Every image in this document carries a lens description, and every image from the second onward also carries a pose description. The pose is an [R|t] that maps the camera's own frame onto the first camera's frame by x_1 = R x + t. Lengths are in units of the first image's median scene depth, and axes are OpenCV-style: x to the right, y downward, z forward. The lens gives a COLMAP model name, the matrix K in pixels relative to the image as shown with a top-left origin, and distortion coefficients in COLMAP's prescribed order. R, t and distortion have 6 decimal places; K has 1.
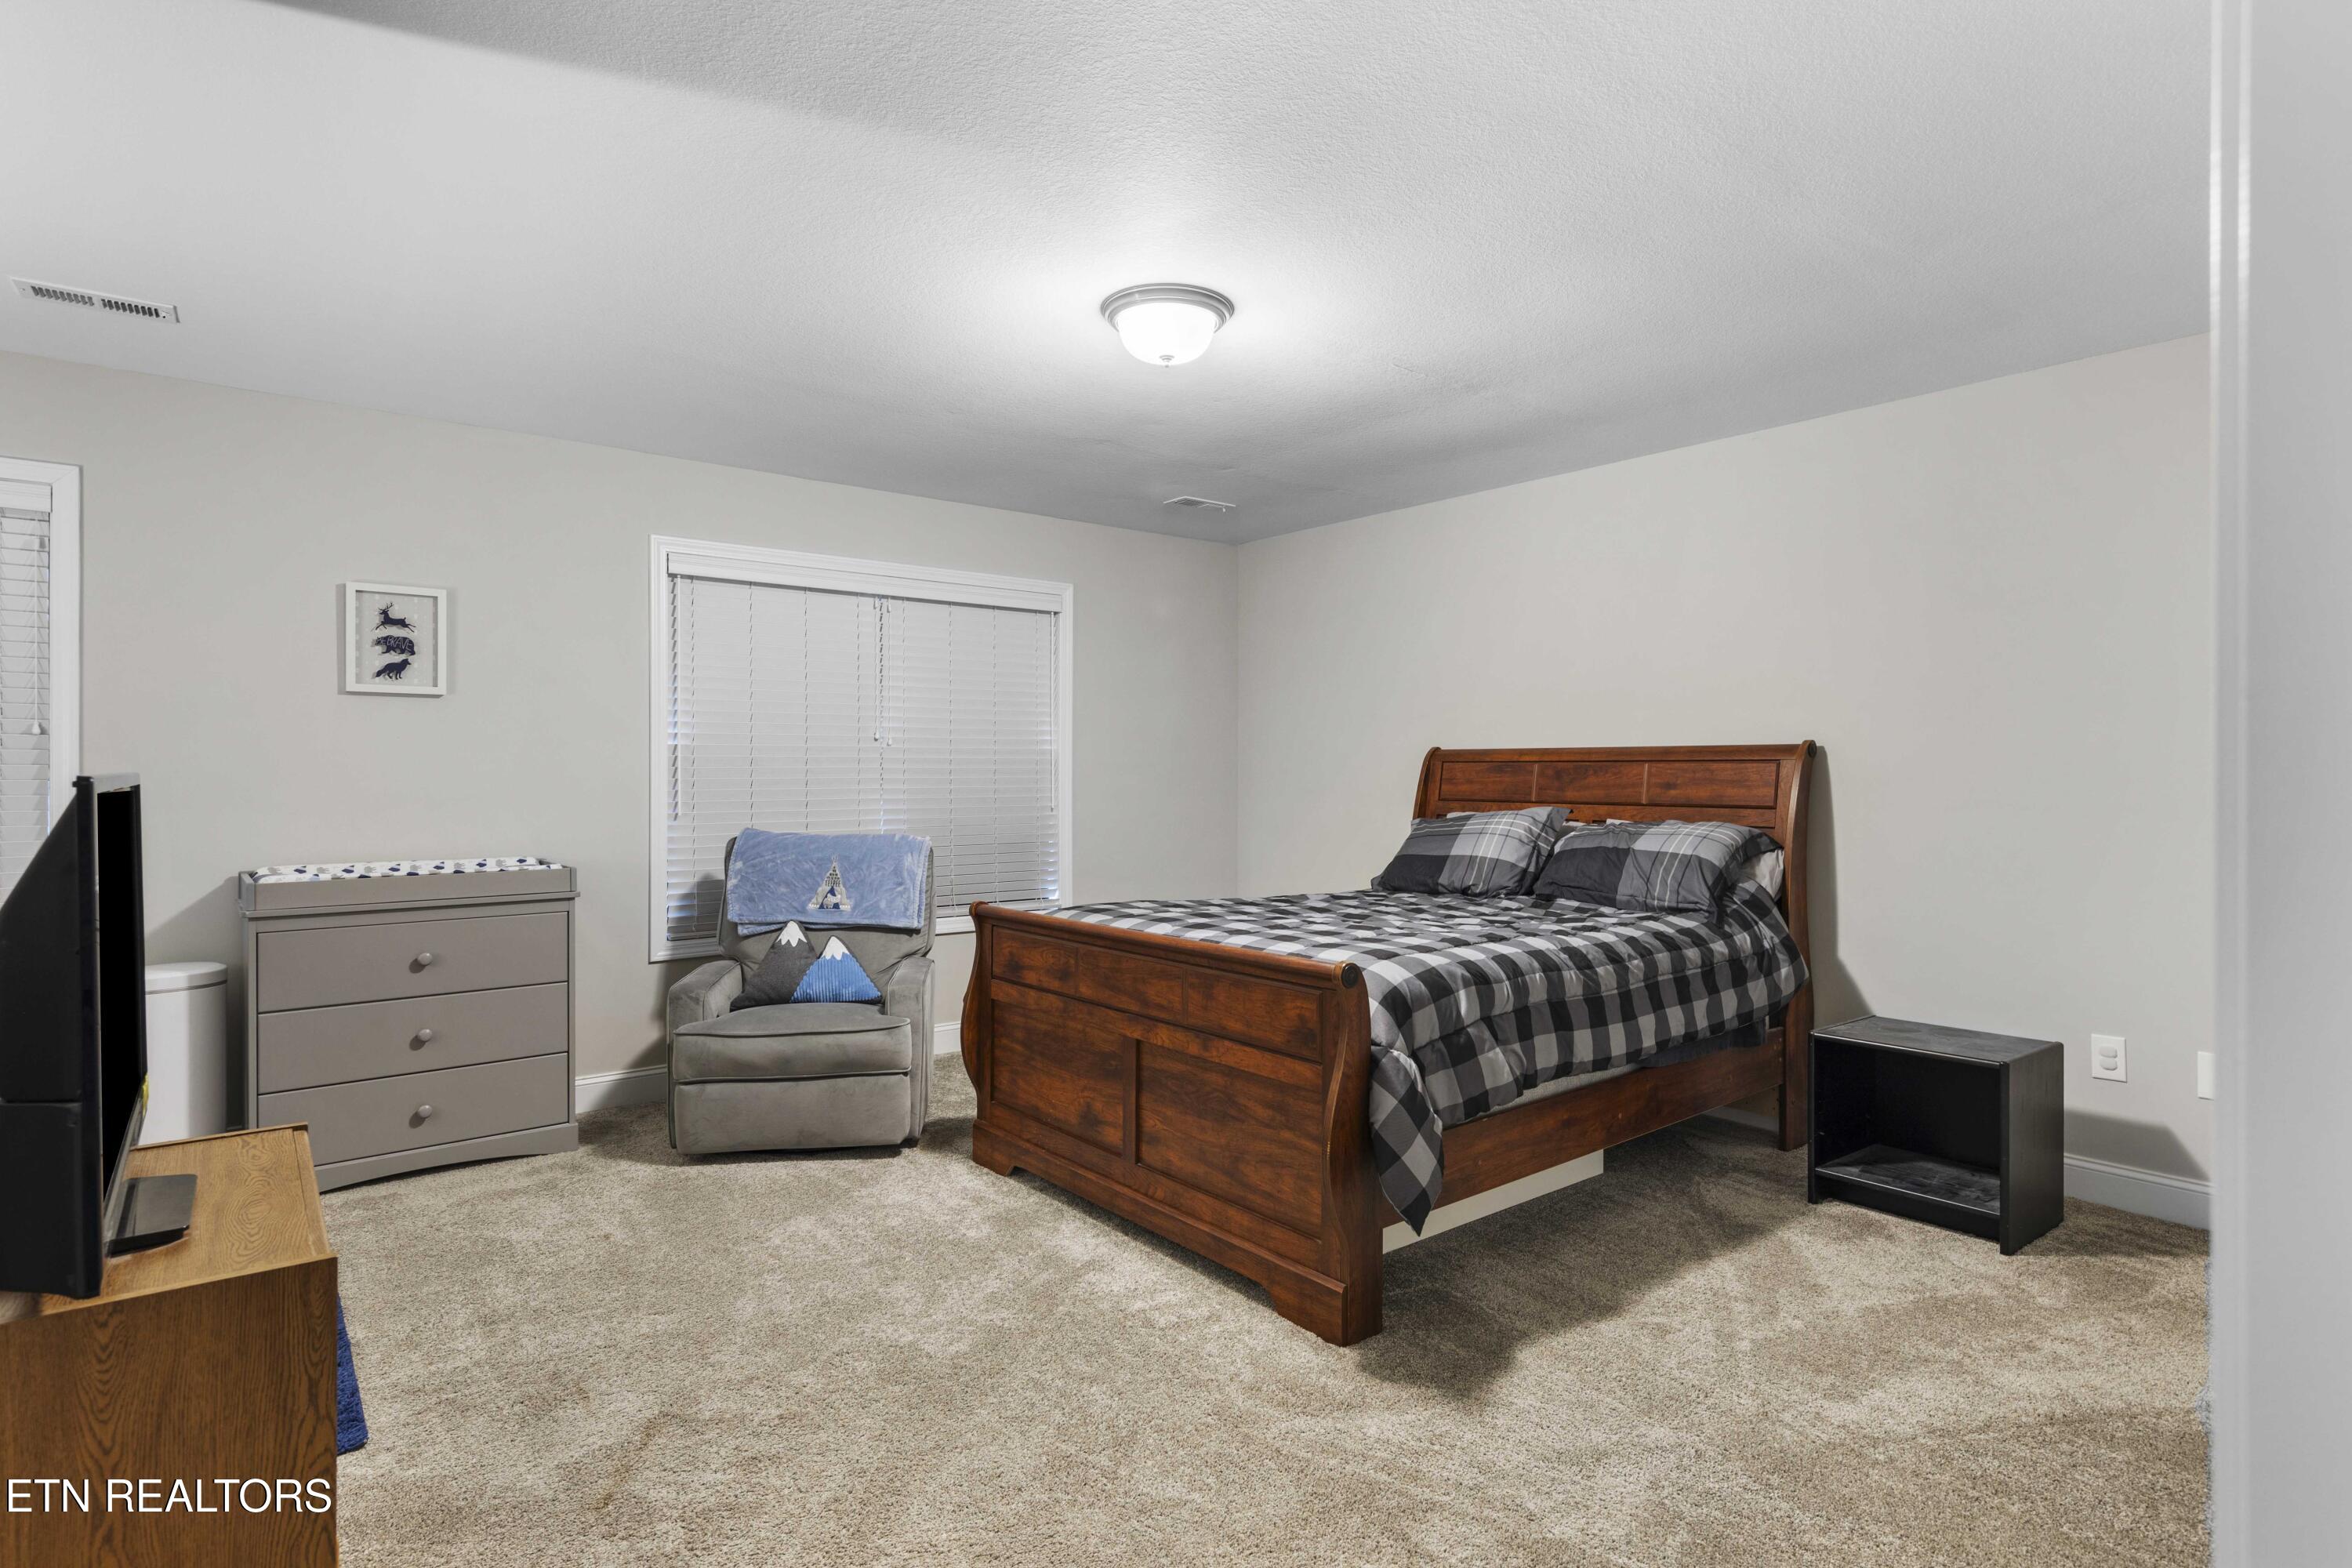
lens RADIAL K [[1240.9, 0, 1175.0], [0, 1240.9, 765.3], [0, 0, 1]] dist [0.008781, -0.000420]
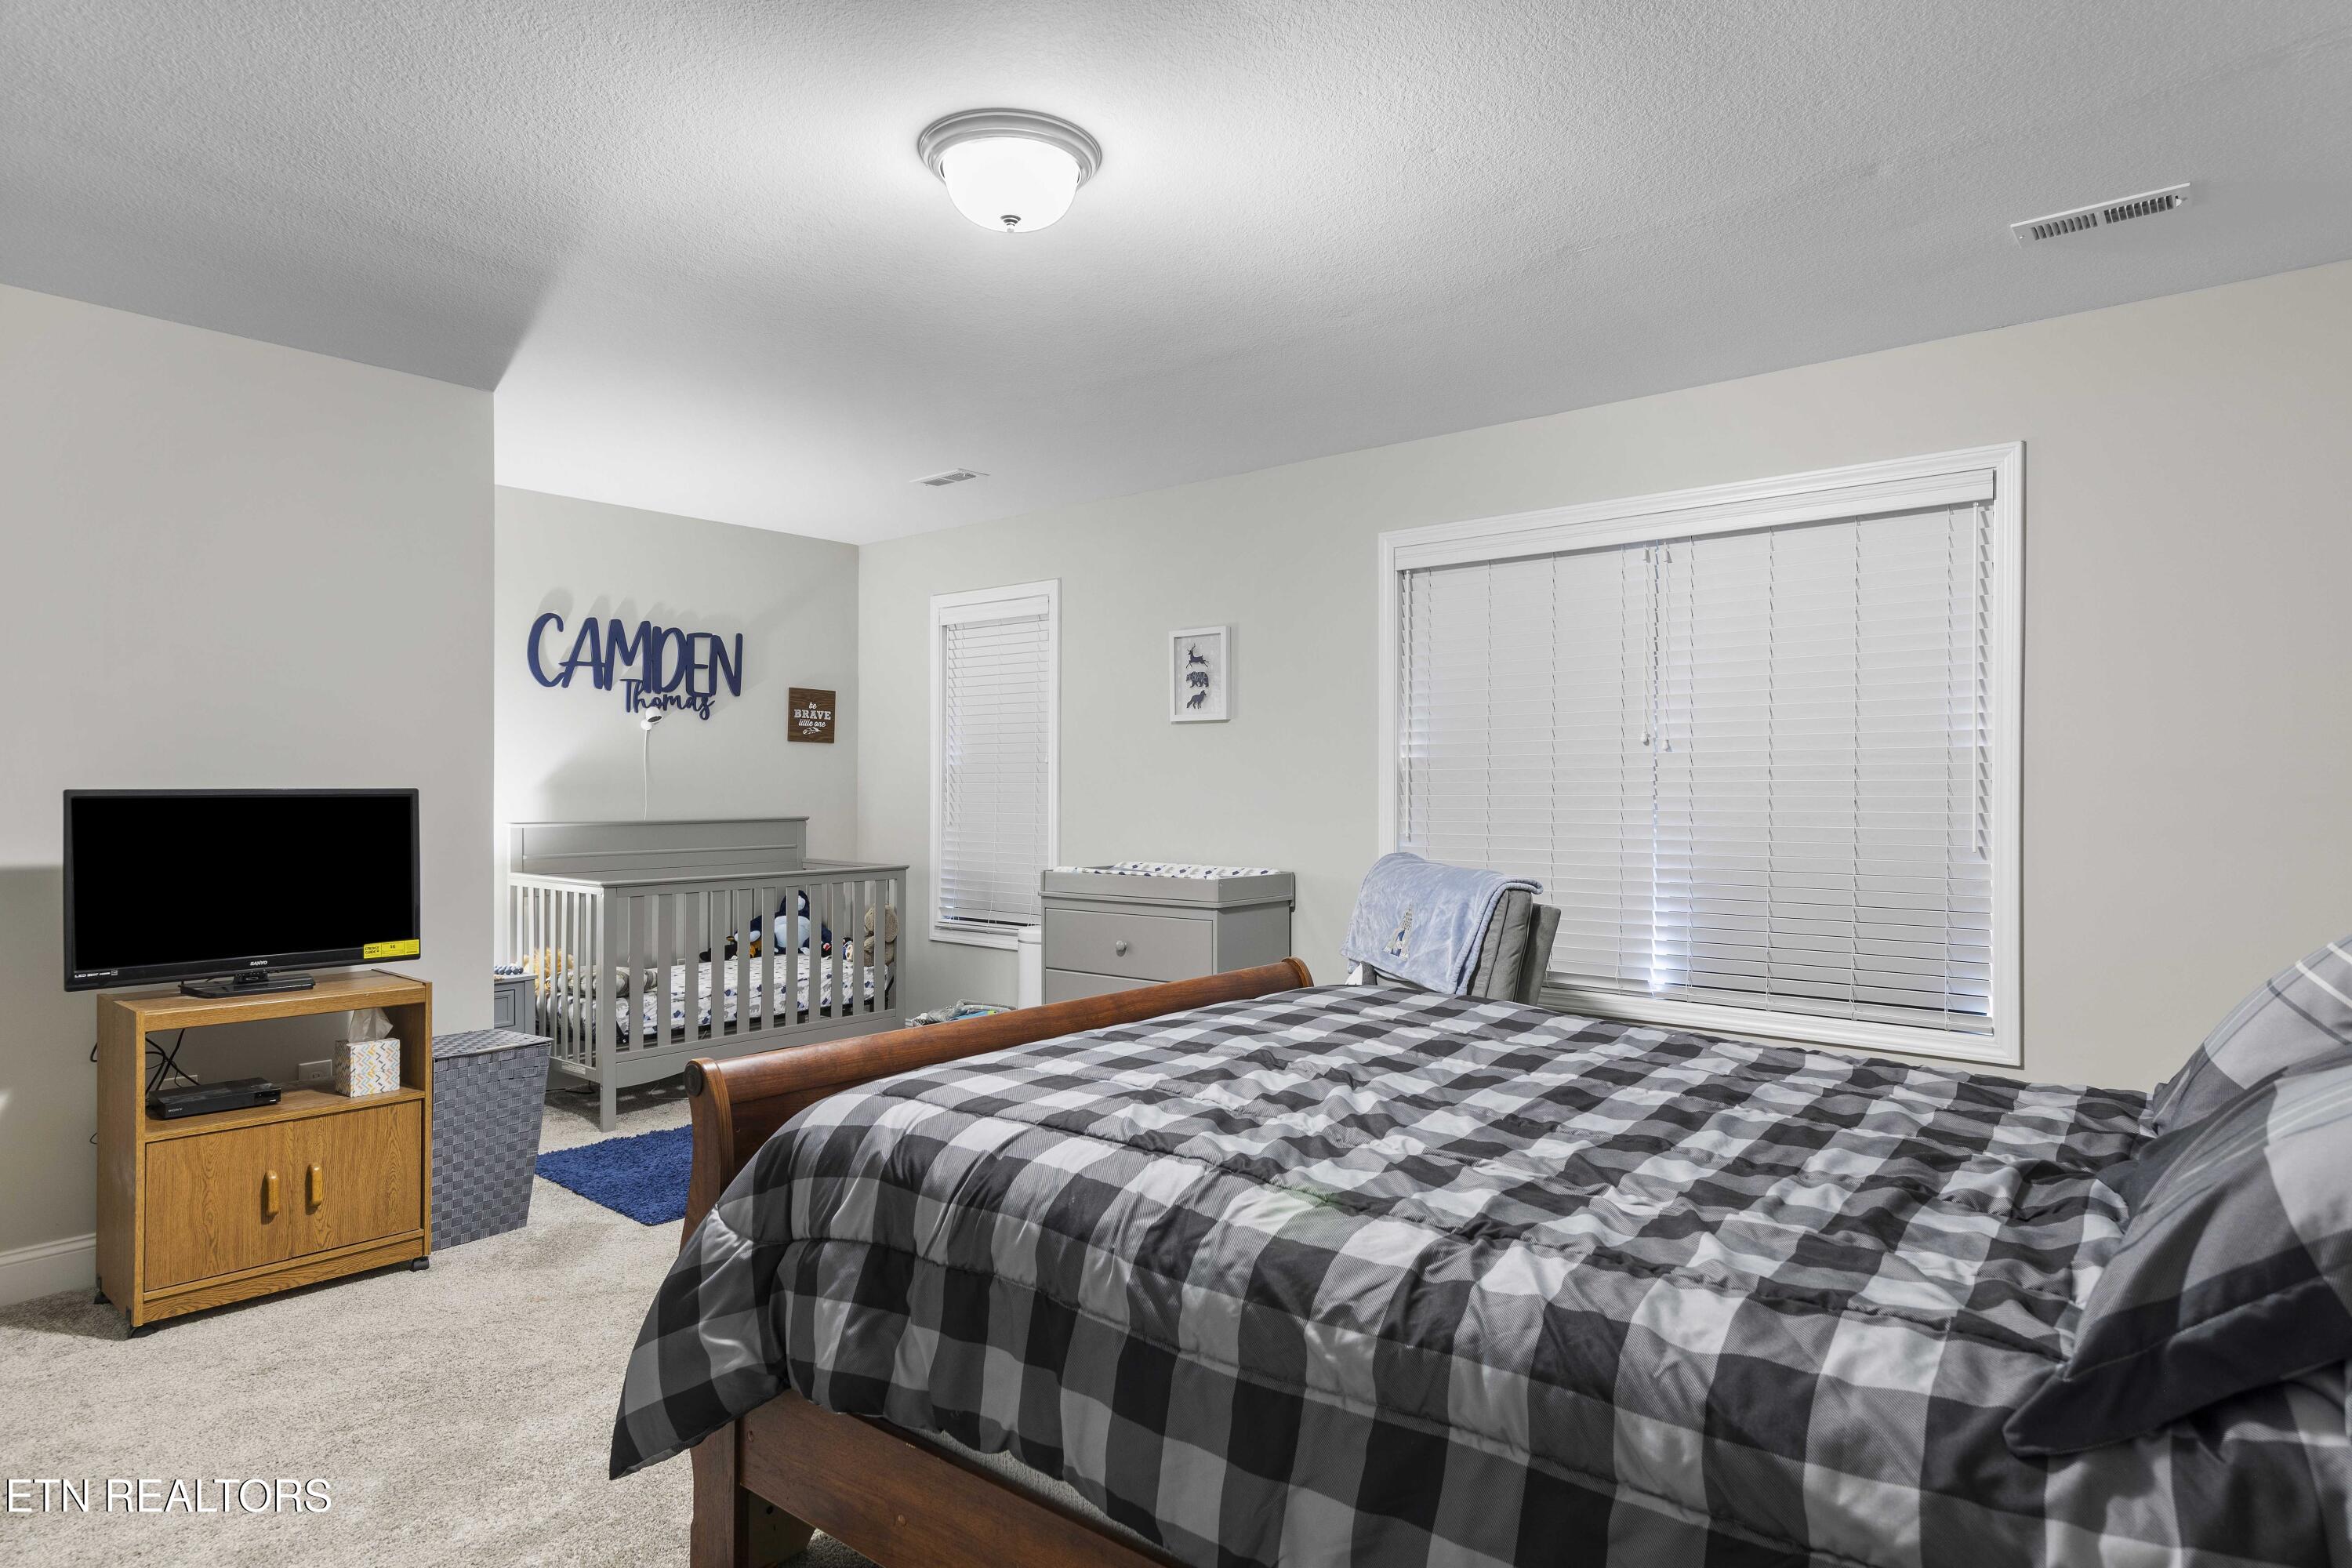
lens RADIAL K [[1364.5, 0, 1167.7], [0, 1364.5, 782.0], [0, 0, 1]] dist [0.004662, 0.000401]
pose [[0.170136, -0.001776, -0.985419, 0.630992], [0.005039, 0.999987, -0.000932, 0.001175], [0.985408, -0.004807, 0.170142, 0.749724]]
